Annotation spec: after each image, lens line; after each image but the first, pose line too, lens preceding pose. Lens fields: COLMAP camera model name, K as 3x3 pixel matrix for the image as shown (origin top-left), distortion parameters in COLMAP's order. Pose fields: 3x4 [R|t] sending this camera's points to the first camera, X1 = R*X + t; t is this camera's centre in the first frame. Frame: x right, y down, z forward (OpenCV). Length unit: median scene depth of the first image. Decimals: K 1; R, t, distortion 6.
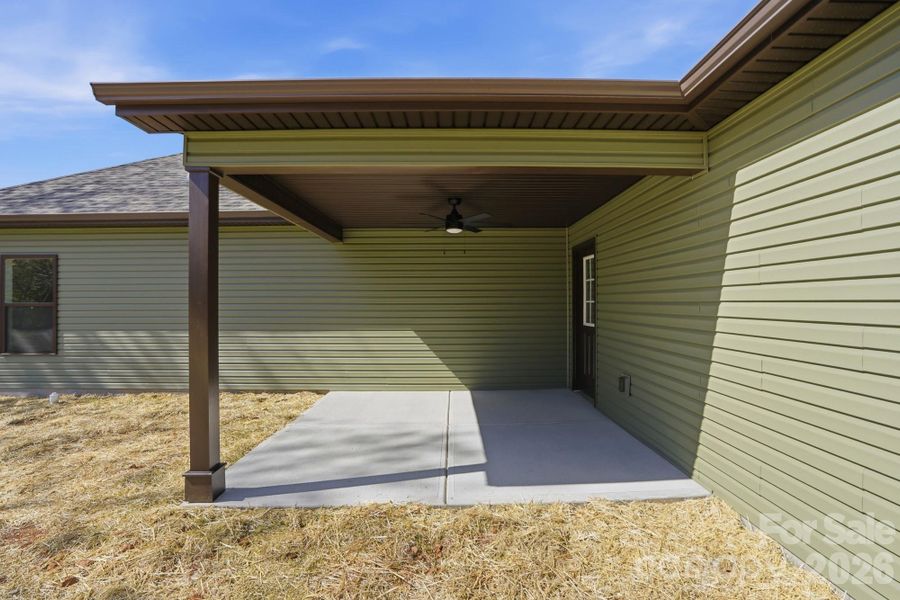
lens RADIAL K [[419.8, 0, 450.0], [0, 419.8, 300.0], [0, 0, 1]] dist [0.000348, 0.000295]
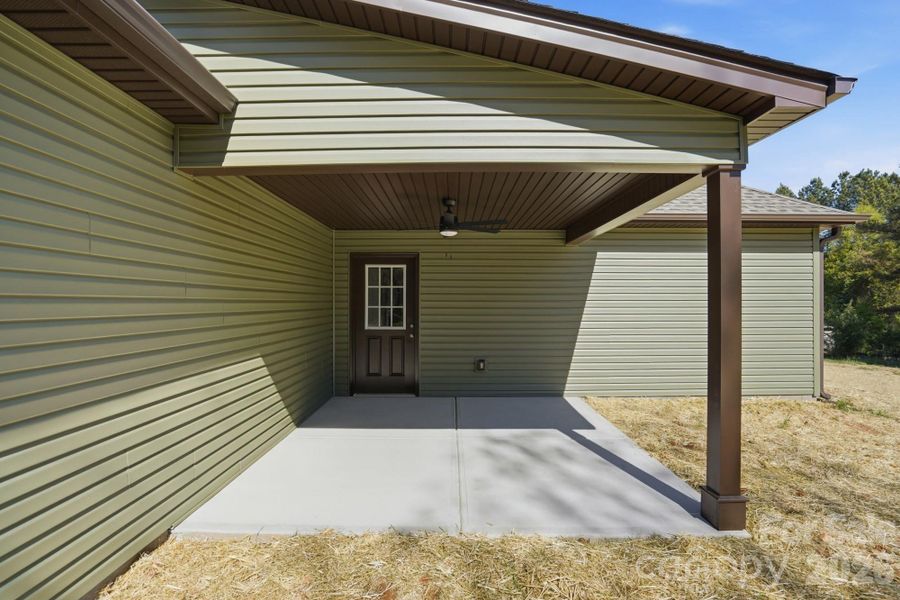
lens RADIAL K [[426.5, 0, 448.2], [0, 426.5, 297.4], [0, 0, 1]] dist [-0.024419, 0.000315]
pose [[0.007360, 0.015012, 0.999860, -1.038295], [-0.002376, 0.999885, -0.014995, -0.005092], [-0.999970, -0.002265, 0.007395, 1.084290]]
